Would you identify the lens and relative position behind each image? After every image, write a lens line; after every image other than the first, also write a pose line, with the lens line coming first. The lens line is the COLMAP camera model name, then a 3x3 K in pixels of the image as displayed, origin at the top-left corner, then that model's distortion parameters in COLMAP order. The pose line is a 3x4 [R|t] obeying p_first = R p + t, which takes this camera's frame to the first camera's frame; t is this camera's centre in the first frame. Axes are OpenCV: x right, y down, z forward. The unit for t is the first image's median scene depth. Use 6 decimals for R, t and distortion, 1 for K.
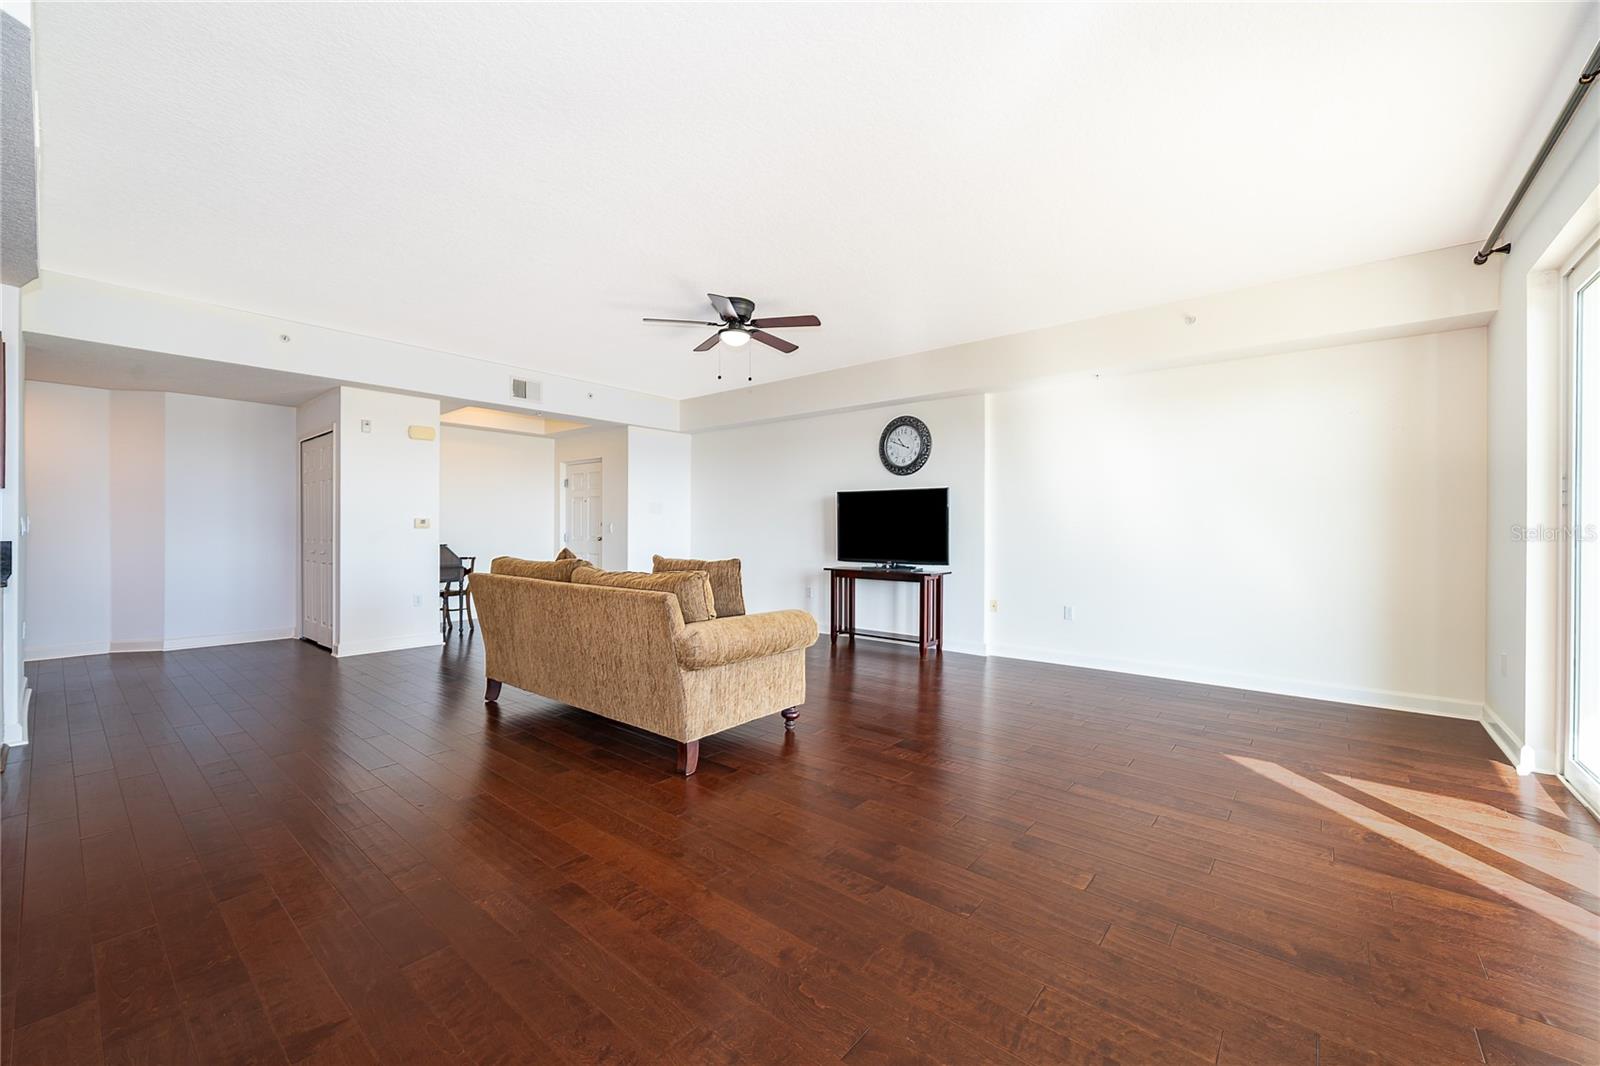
lens RADIAL K [[630.2, 0, 799.6], [0, 630.2, 522.0], [0, 0, 1]] dist [-0.003531, -0.000207]
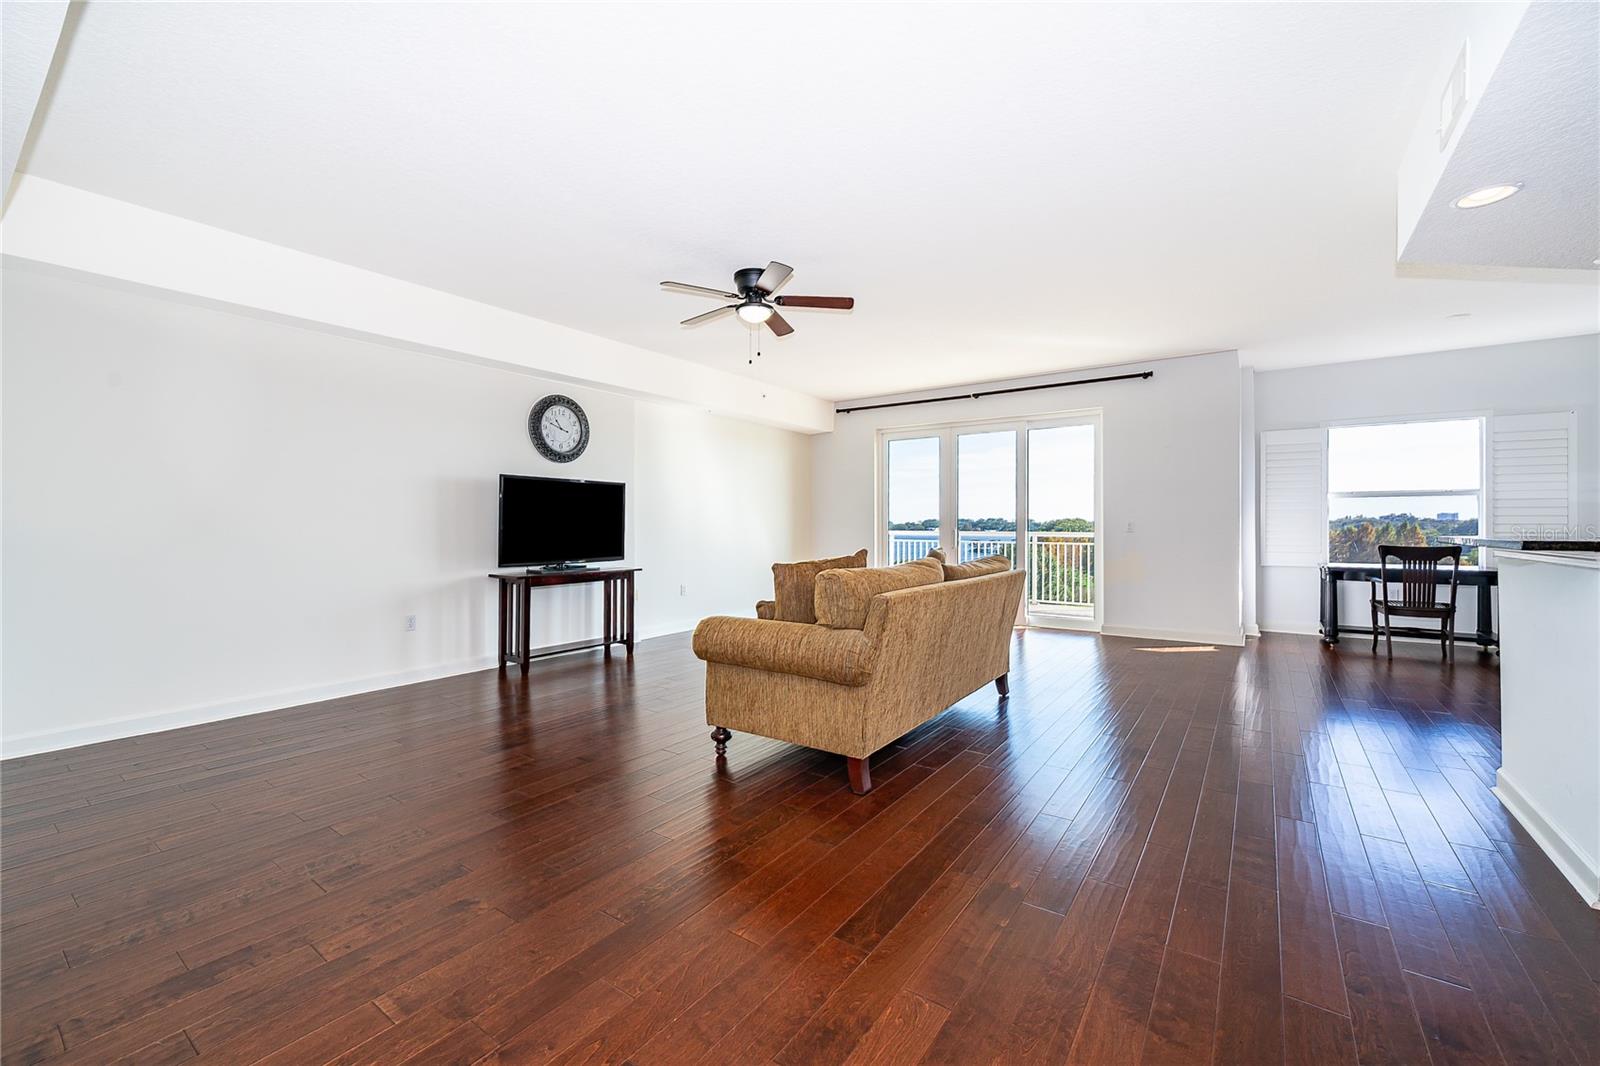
lens RADIAL K [[650.8, 0, 800.0], [0, 650.8, 533.0], [0, 0, 1]] dist [-0.000035, -0.000075]
pose [[-0.078915, -0.014130, 0.996781, -0.769267], [-0.005158, 0.999892, 0.013766, 0.008908], [-0.996868, -0.004055, -0.078979, 0.748717]]
